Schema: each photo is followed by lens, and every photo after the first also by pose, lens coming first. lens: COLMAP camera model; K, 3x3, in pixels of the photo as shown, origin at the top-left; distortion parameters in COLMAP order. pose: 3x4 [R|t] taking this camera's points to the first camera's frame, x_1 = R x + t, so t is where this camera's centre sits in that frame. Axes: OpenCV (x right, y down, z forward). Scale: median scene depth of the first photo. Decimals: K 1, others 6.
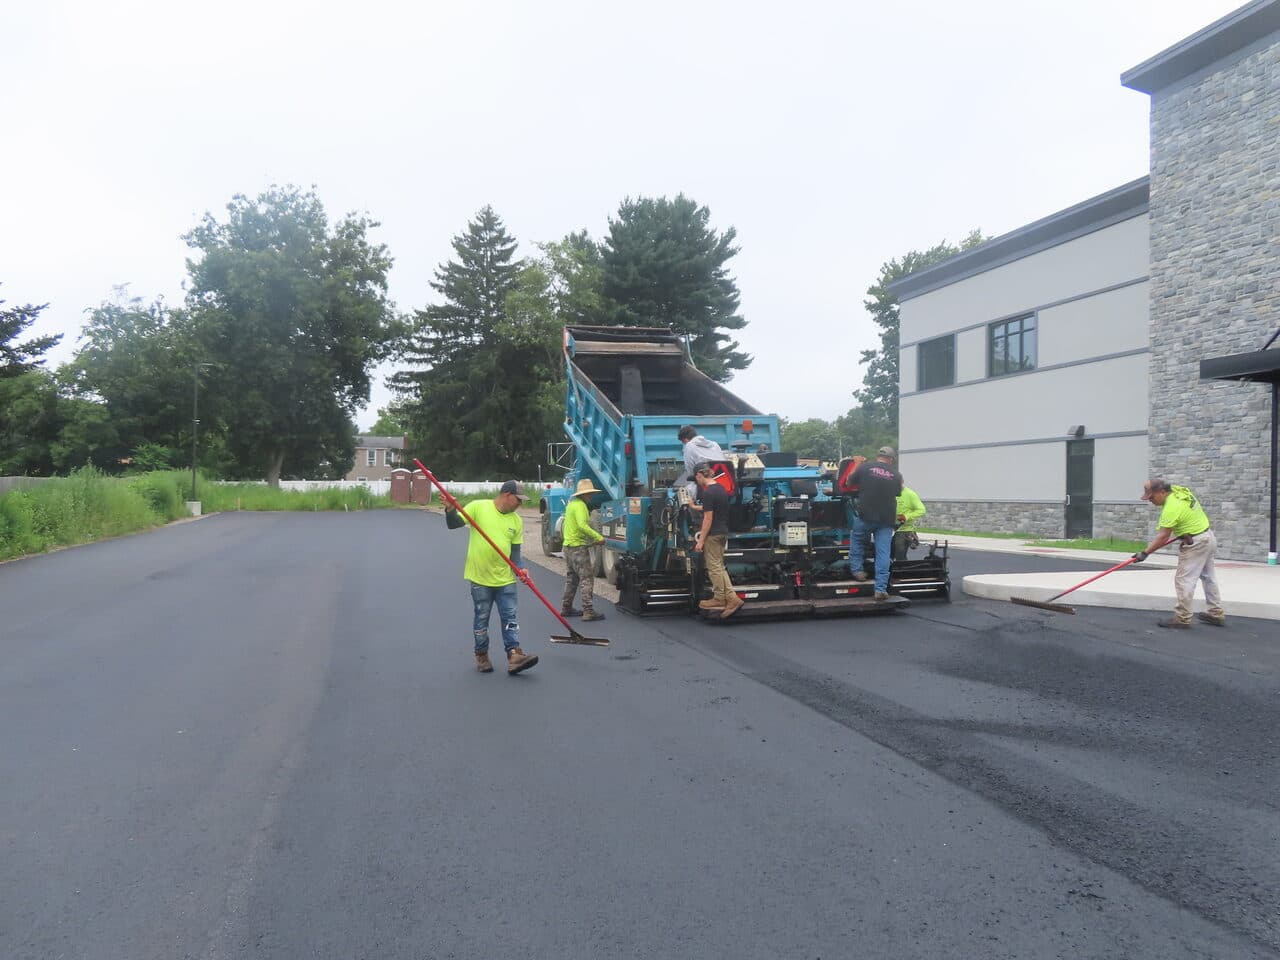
lens RADIAL K [[902.5, 0, 640.0], [0, 902.5, 480.0], [0, 0, 1]] dist [-0.015725, 0.002139]
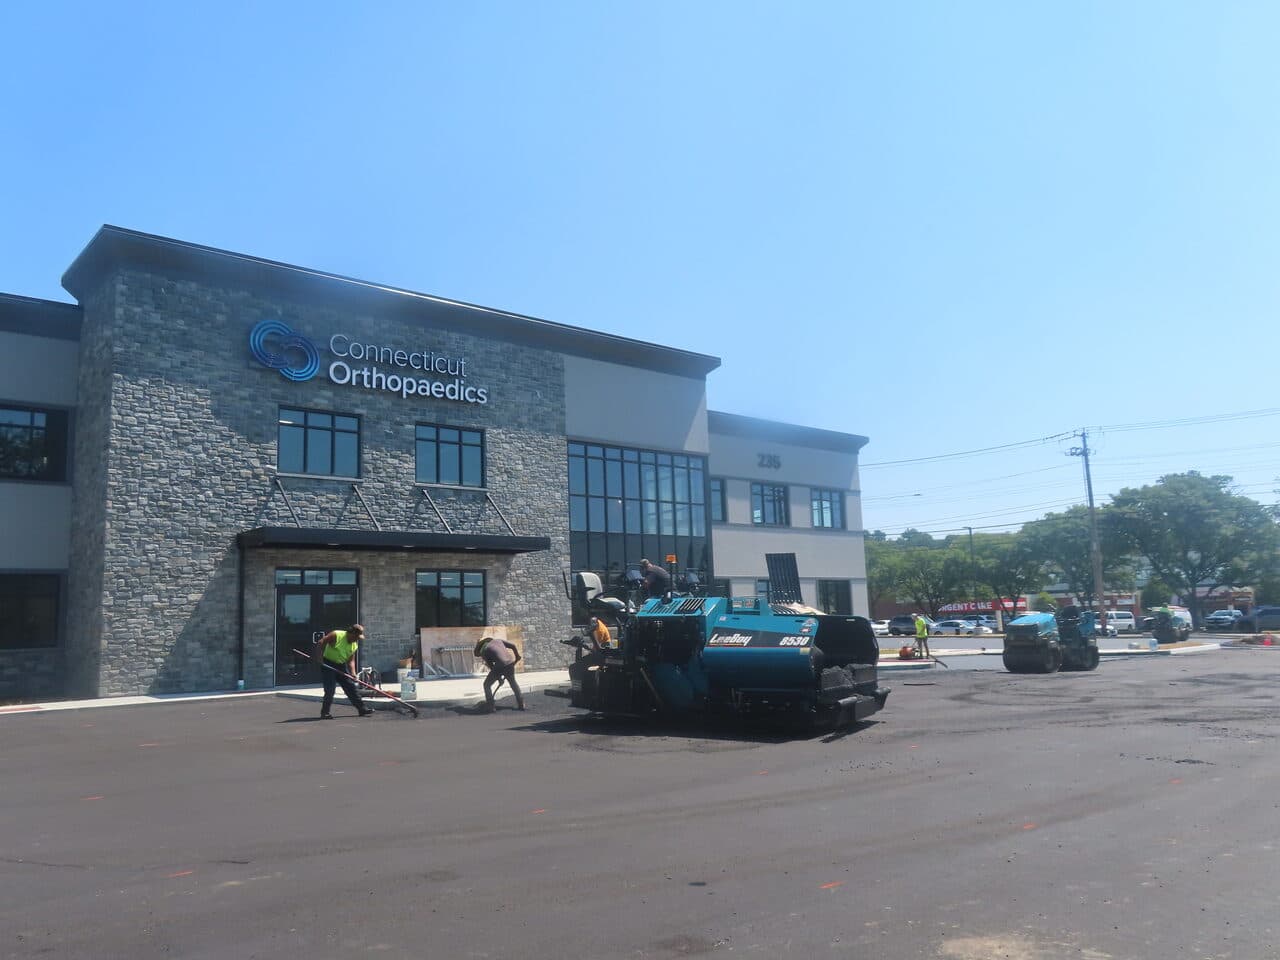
lens RADIAL K [[902.5, 0, 640.0], [0, 902.5, 480.0], [0, 0, 1]] dist [-0.015725, 0.002139]
pose [[-0.397248, 0.139483, 0.907049, -0.657928], [0.014195, 0.989198, -0.145898, -0.005647], [-0.917602, -0.045082, -0.394937, 0.913909]]
